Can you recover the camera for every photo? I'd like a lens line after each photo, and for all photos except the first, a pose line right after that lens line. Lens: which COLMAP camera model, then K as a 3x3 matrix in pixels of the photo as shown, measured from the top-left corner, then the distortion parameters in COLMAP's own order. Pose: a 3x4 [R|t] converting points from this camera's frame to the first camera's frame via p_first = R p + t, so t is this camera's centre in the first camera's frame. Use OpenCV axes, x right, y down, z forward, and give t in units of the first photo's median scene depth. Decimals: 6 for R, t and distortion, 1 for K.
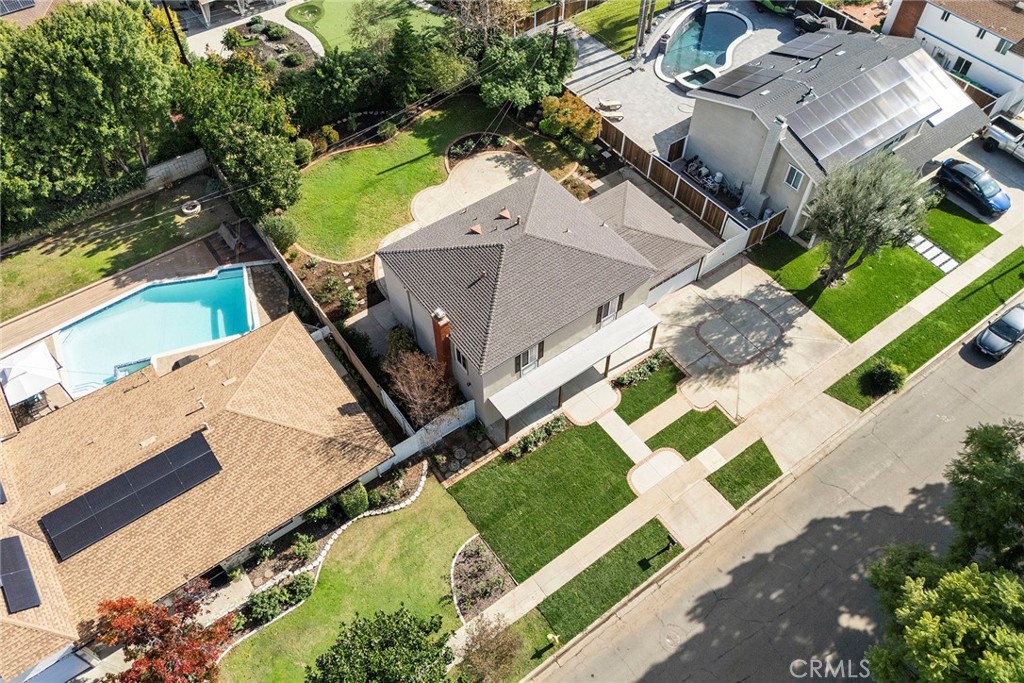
lens RADIAL K [[757.1, 0, 512.0], [0, 757.1, 341.5], [0, 0, 1]] dist [0.011957, -0.000418]
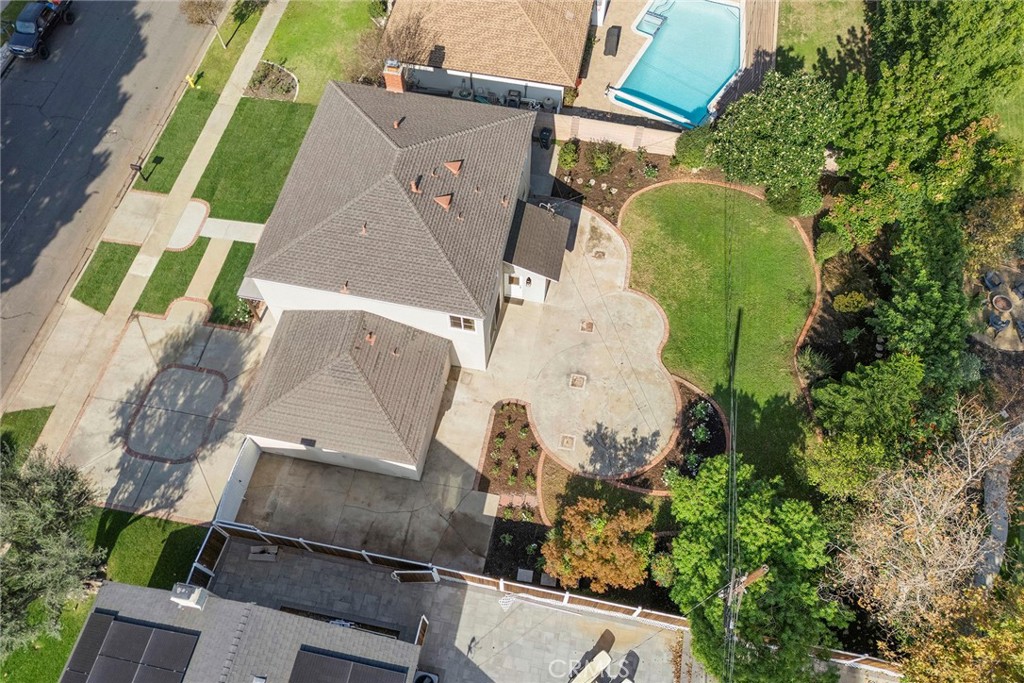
lens RADIAL K [[757.1, 0, 512.0], [0, 757.1, 341.5], [0, 0, 1]] dist [0.011957, -0.000418]
pose [[-0.735167, 0.598197, -0.318888, 0.250058], [-0.535877, -0.224736, 0.813836, -0.795913], [0.415168, 0.769191, 0.485778, 0.702169]]
